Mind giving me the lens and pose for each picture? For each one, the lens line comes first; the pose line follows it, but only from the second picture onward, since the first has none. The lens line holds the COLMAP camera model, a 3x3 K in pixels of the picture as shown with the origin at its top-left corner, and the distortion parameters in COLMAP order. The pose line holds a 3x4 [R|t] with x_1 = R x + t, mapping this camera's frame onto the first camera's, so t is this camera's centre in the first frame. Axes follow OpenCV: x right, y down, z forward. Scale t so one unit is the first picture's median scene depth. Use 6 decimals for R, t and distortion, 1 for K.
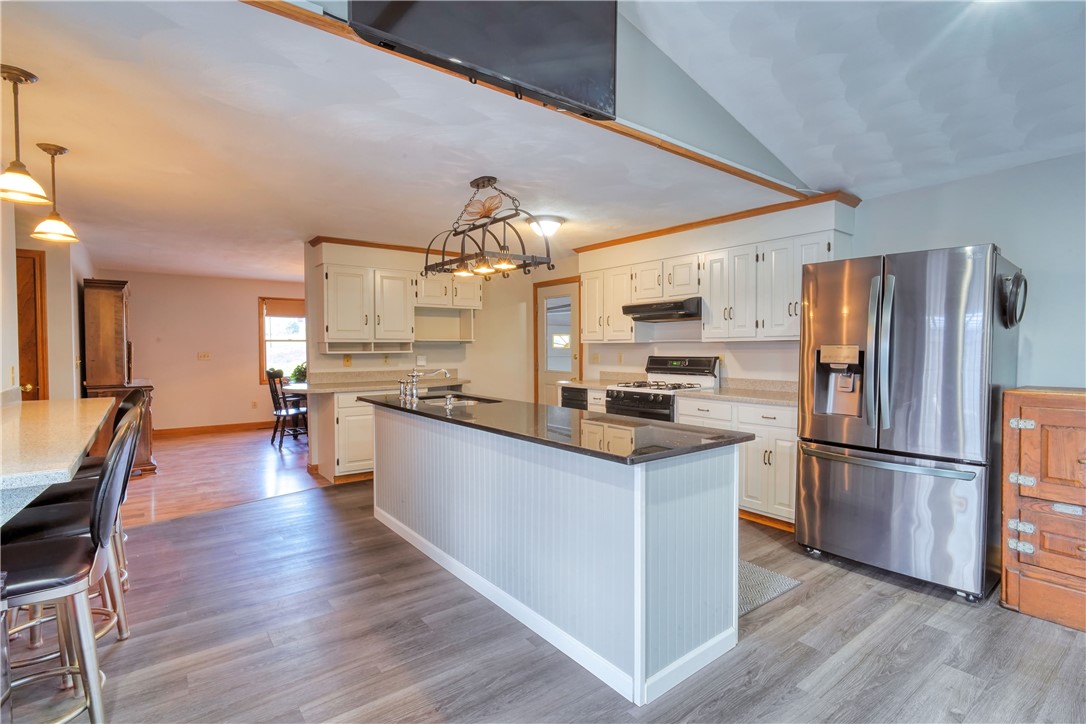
lens RADIAL K [[519.5, 0, 543.0], [0, 519.5, 362.0], [0, 0, 1]] dist [-0.008408, -0.000022]
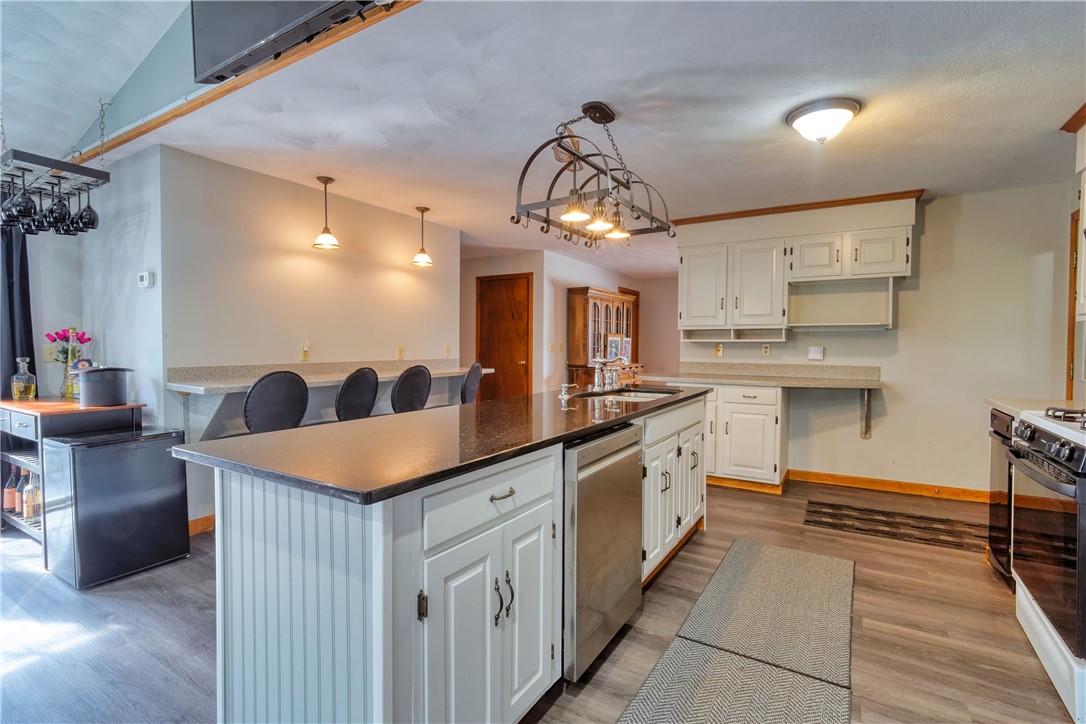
lens RADIAL K [[519.5, 0, 543.0], [0, 519.5, 362.0], [0, 0, 1]] dist [-0.008408, -0.000022]
pose [[0.356501, 0.035427, -0.933623, 0.391503], [-0.032398, 0.999149, 0.025542, 0.004881], [0.933733, 0.021141, 0.357345, 0.431786]]
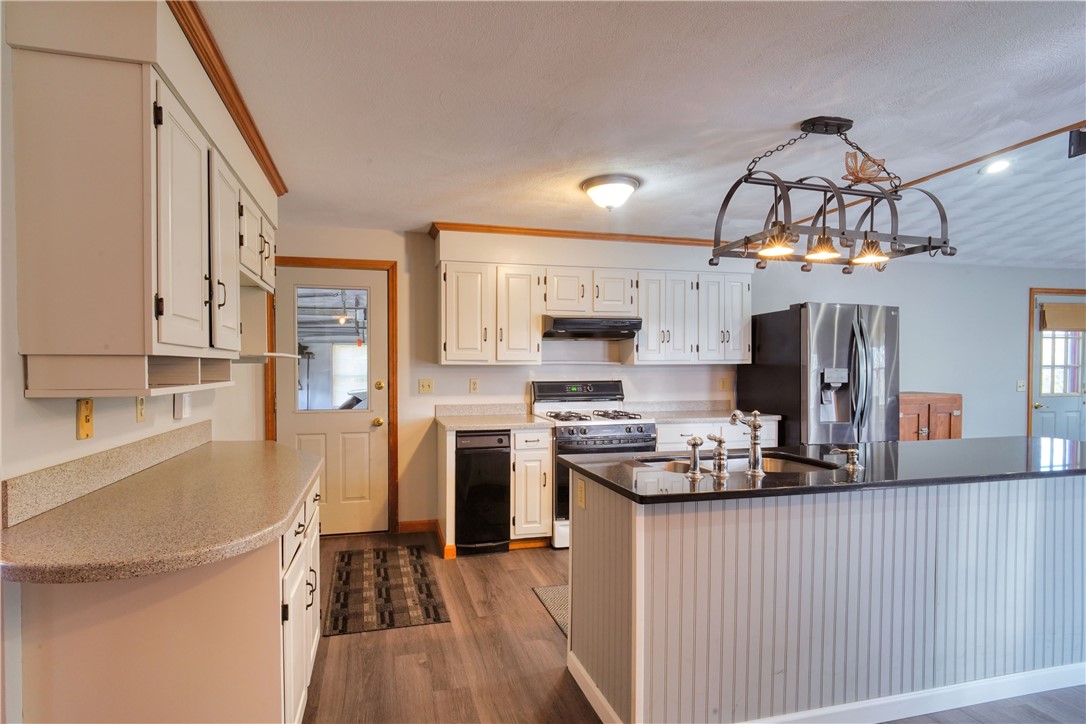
lens RADIAL K [[546.3, 0, 511.4], [0, 546.3, 378.1], [0, 0, 1]] dist [-0.000418, 0.000305]
pose [[0.402137, -0.013540, 0.915479, -0.615239], [0.026261, 0.999650, 0.003249, -0.020906], [-0.915203, 0.022735, 0.402352, 0.724803]]
